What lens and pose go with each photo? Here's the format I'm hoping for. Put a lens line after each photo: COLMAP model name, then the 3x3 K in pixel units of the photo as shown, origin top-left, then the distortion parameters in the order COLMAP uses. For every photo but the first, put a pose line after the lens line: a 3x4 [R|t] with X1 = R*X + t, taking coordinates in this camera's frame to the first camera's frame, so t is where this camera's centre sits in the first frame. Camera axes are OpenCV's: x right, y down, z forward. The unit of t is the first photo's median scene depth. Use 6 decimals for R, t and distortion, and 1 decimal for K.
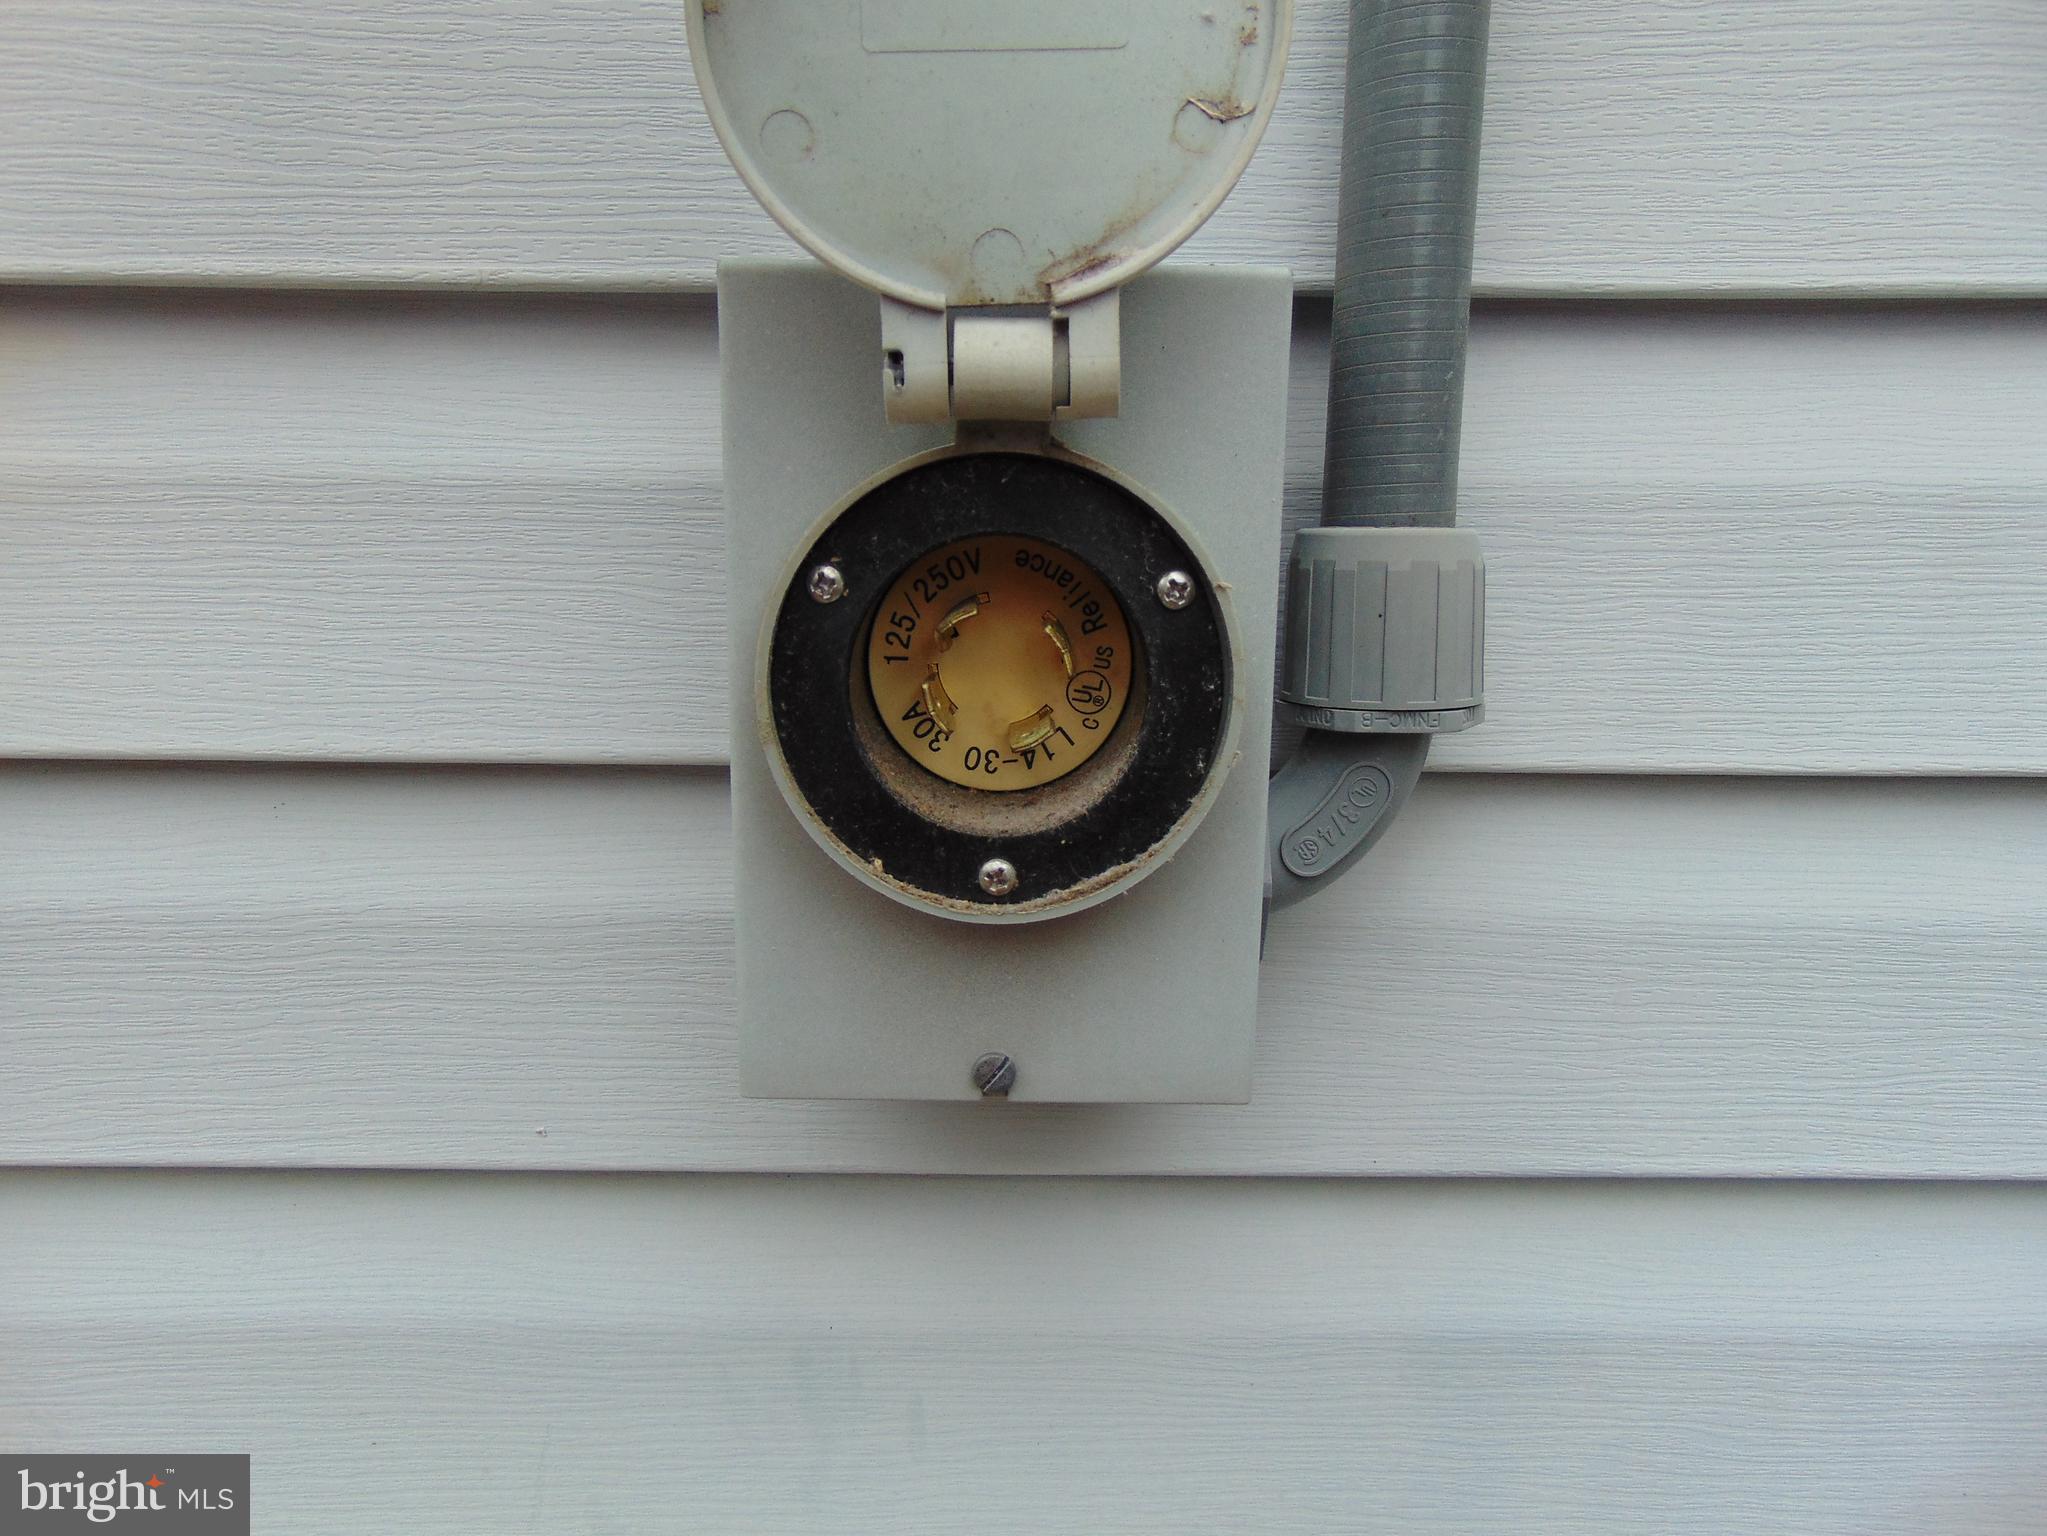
lens RADIAL K [[1531.1, 0, 1026.7], [0, 1531.1, 768.0], [0, 0, 1]] dist [-0.002668, 0.028635]
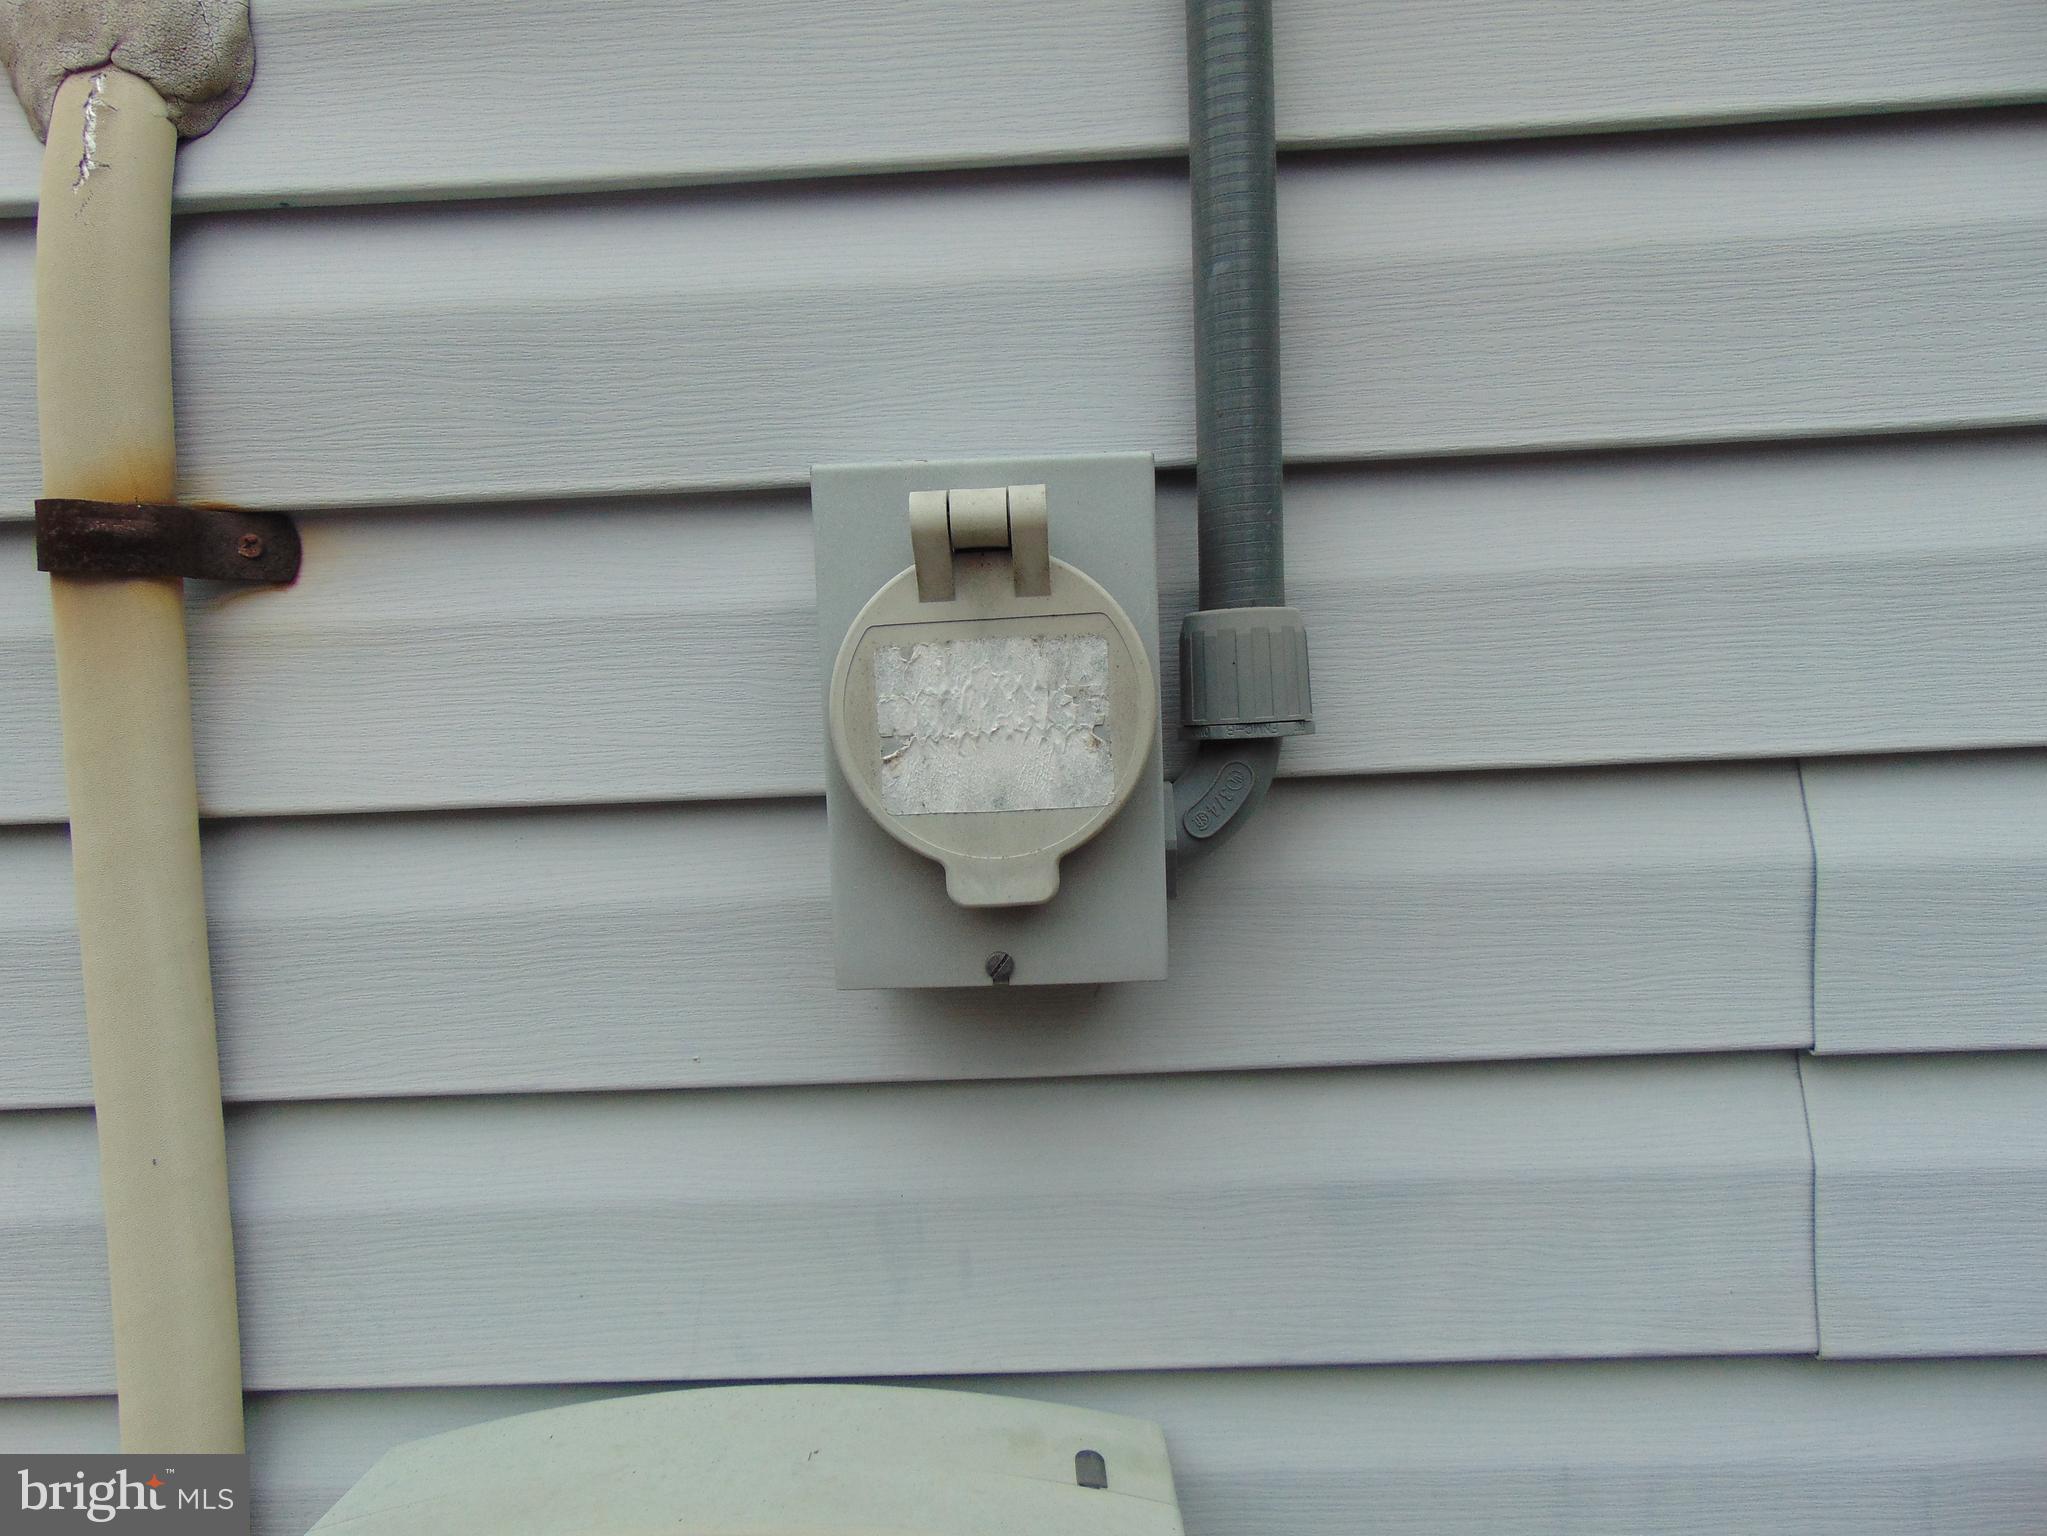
lens RADIAL K [[1531.1, 0, 1020.0], [0, 1531.1, 771.4], [0, 0, 1]] dist [-0.002668, 0.028635]
pose [[0.998312, -0.047881, -0.032860, 0.053938], [0.043806, 0.992383, -0.115136, 0.168844], [0.038122, 0.113502, 0.992806, -0.514665]]
